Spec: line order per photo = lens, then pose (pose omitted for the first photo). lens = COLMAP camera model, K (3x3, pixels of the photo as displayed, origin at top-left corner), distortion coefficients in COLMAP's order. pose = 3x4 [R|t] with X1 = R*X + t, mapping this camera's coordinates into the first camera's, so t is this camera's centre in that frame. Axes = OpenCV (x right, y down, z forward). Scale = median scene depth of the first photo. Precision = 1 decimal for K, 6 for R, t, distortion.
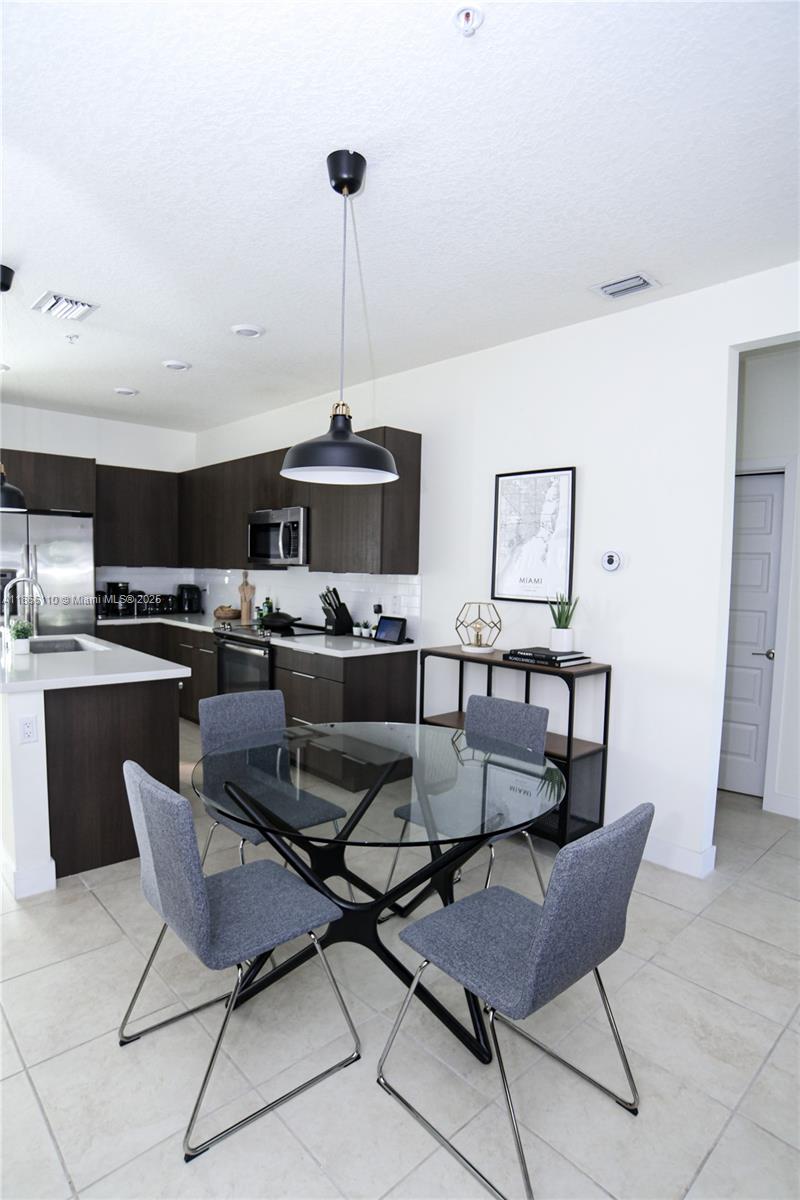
lens RADIAL K [[651.3, 0, 361.7], [0, 651.3, 620.8], [0, 0, 1]] dist [0.000456, 0.000076]
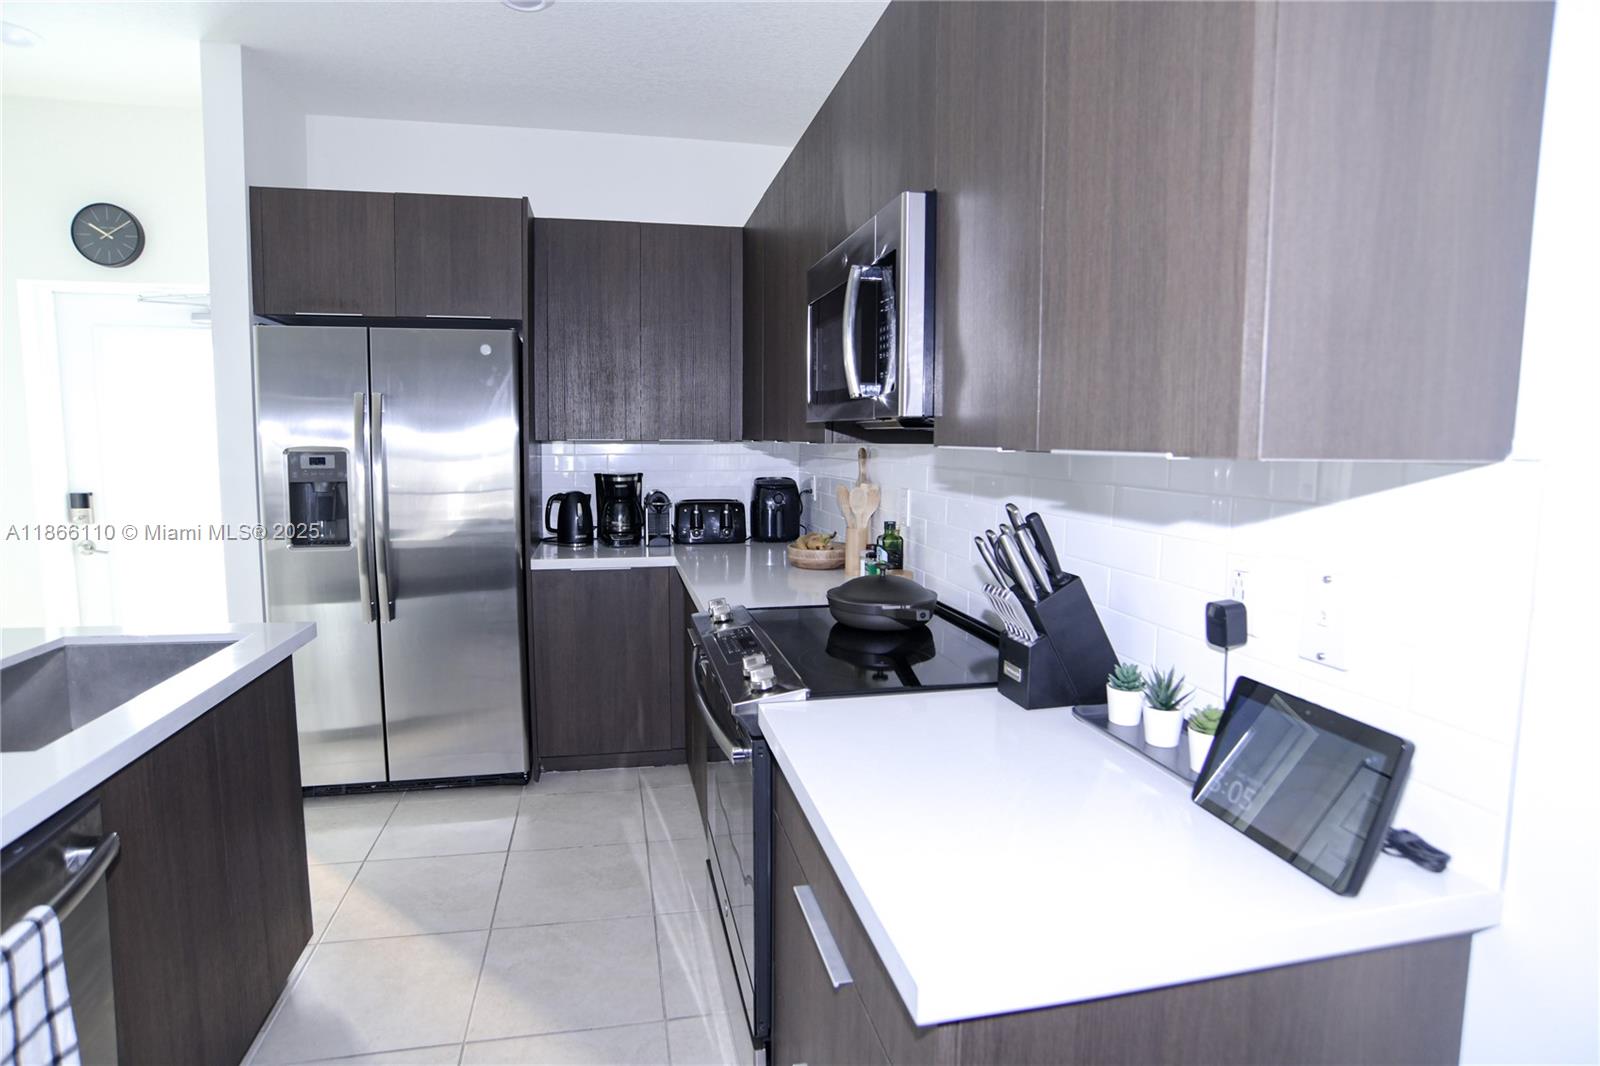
lens RADIAL K [[840.4, 0, 787.2], [0, 840.4, 526.2], [0, 0, 1]] dist [-0.115202, 0.062375]
pose [[0.884417, 0.037497, -0.465188, 0.019680], [-0.032434, 0.999295, 0.018886, -0.048260], [0.465568, -0.001615, 0.885010, 0.688566]]
